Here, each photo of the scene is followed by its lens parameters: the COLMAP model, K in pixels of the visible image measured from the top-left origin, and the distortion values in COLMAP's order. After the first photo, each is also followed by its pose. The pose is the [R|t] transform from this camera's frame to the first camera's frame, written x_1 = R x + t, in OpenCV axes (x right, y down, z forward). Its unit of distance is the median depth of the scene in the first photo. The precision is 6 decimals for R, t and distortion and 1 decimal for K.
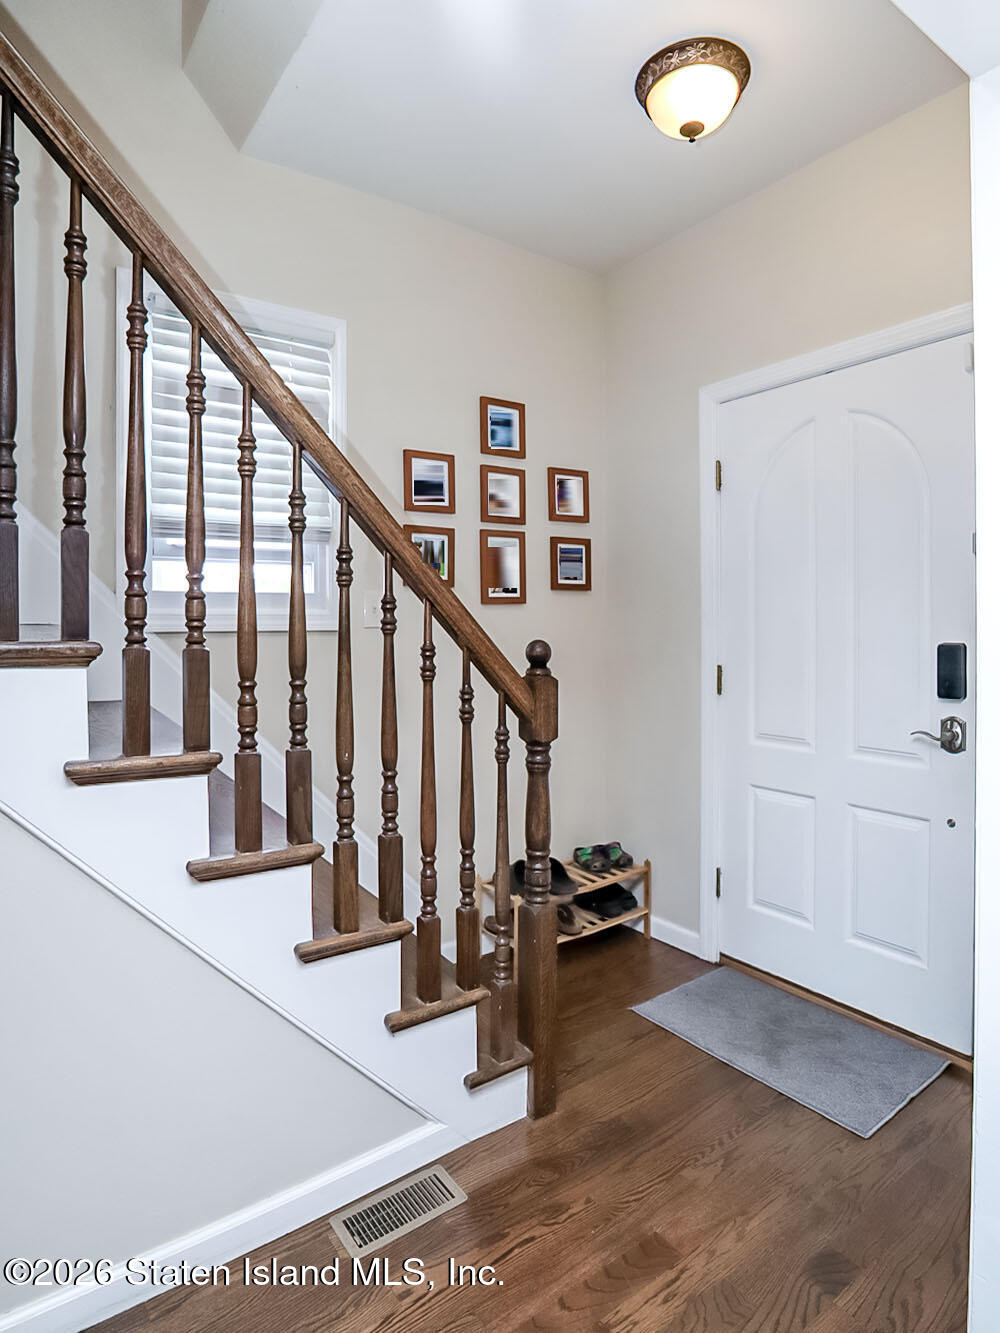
lens RADIAL K [[762.5, 0, 501.5], [0, 762.5, 662.5], [0, 0, 1]] dist [-0.001961, -0.000309]
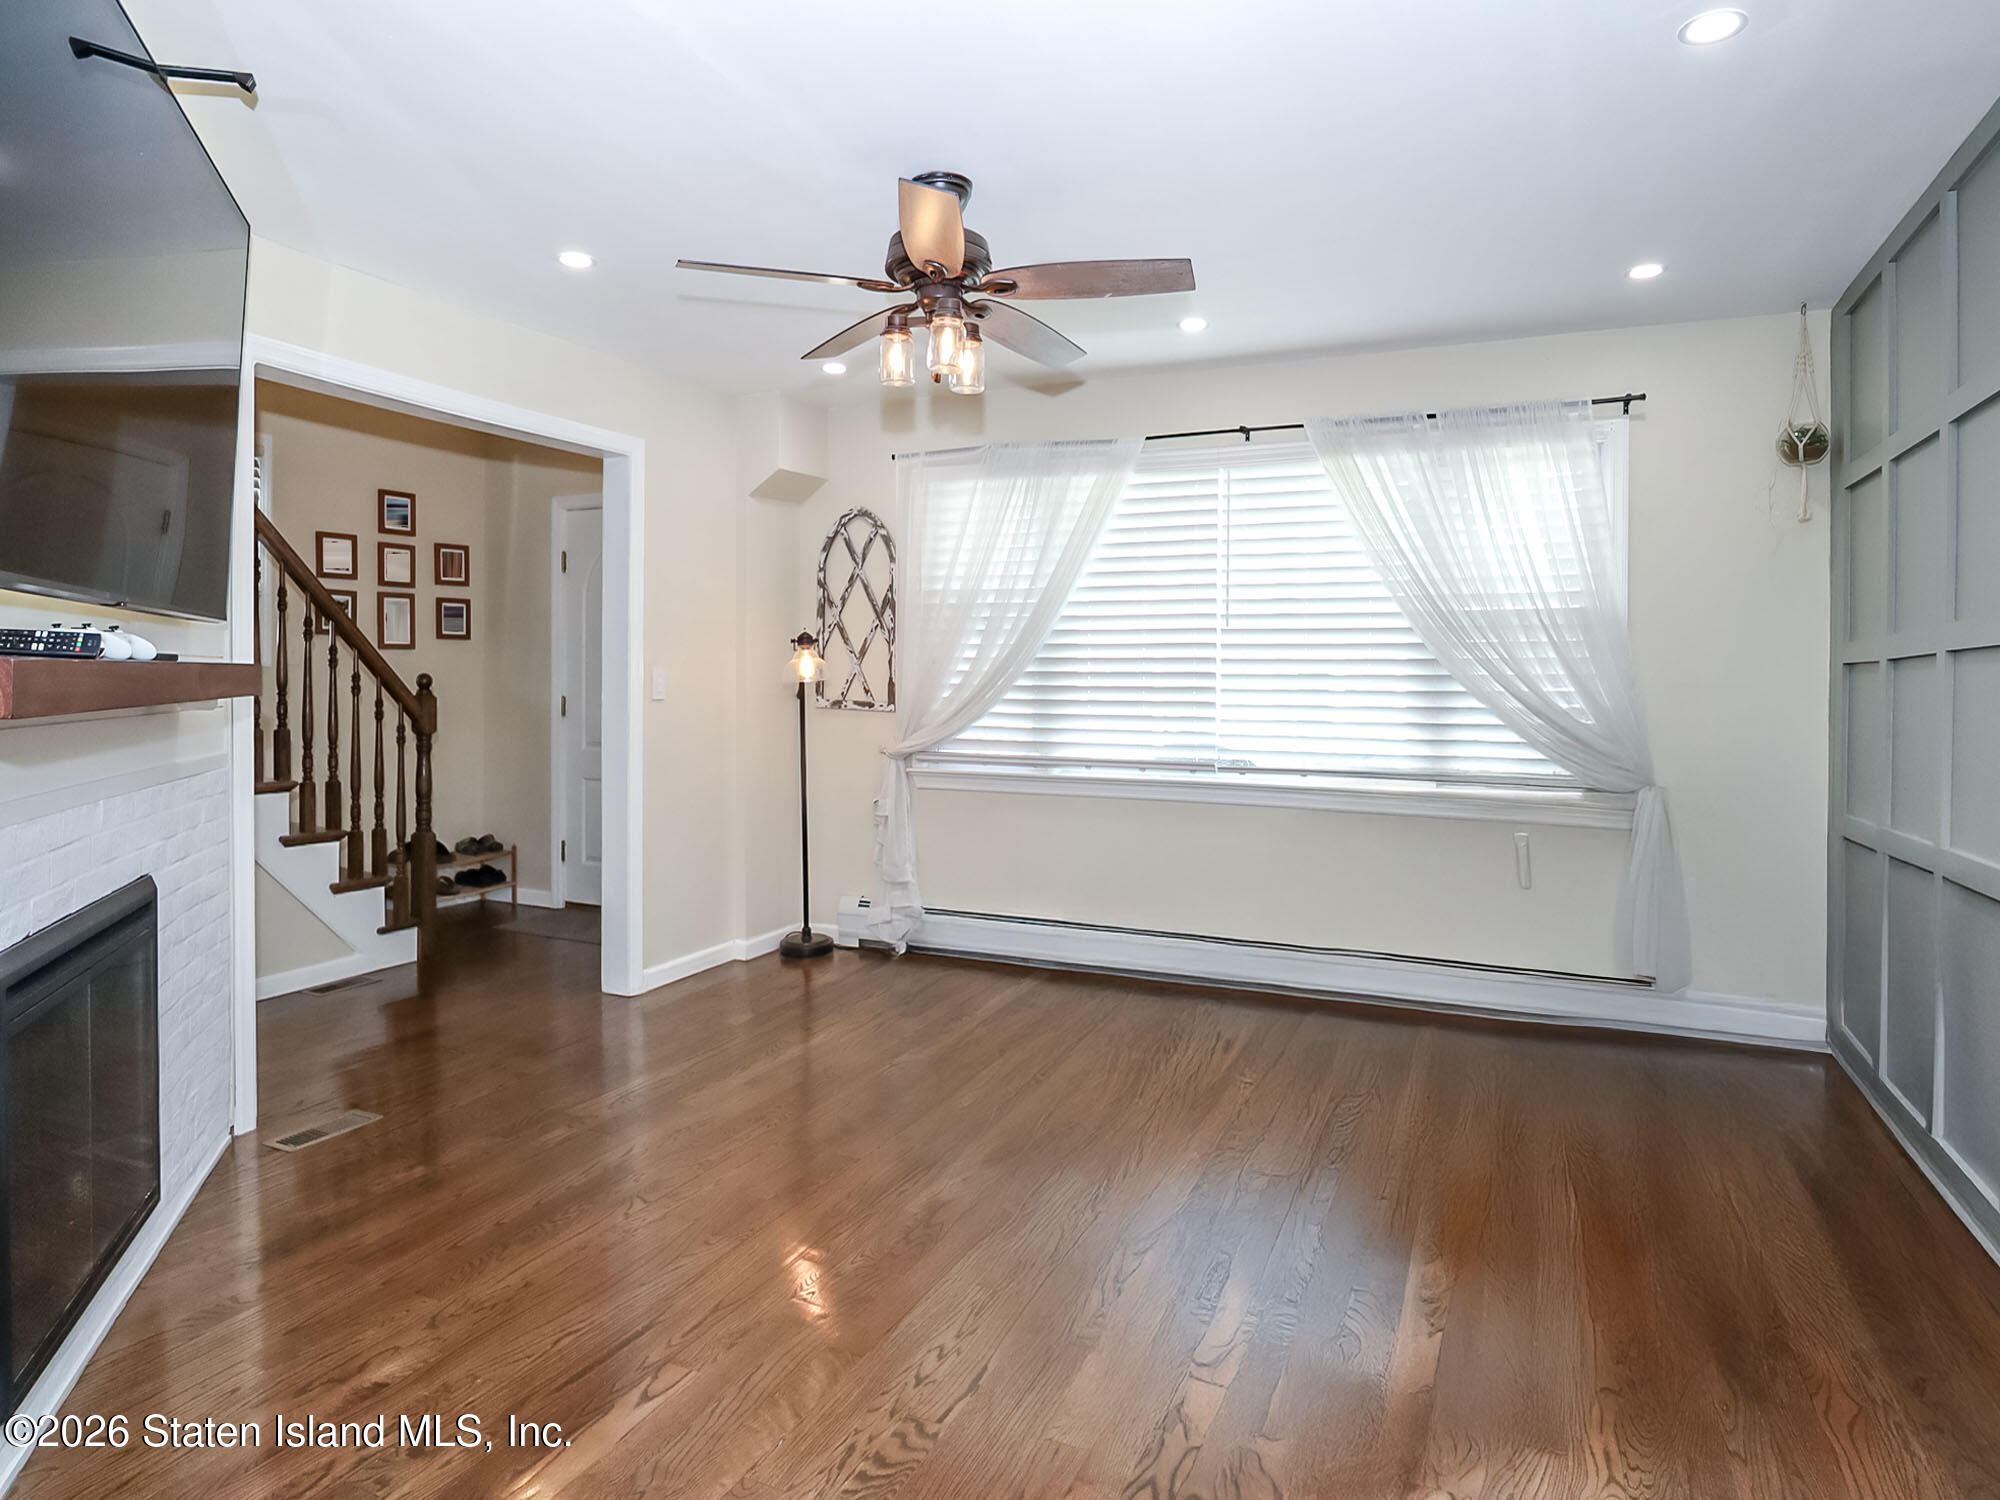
lens RADIAL K [[1153.6, 0, 995.8], [0, 1153.6, 718.8], [0, 0, 1]] dist [-0.056223, 0.000306]
pose [[0.872391, 0.003845, 0.488793, -0.076580], [0.001922, 0.999934, -0.011296, 0.098648], [-0.488805, 0.010794, 0.872326, -1.778630]]
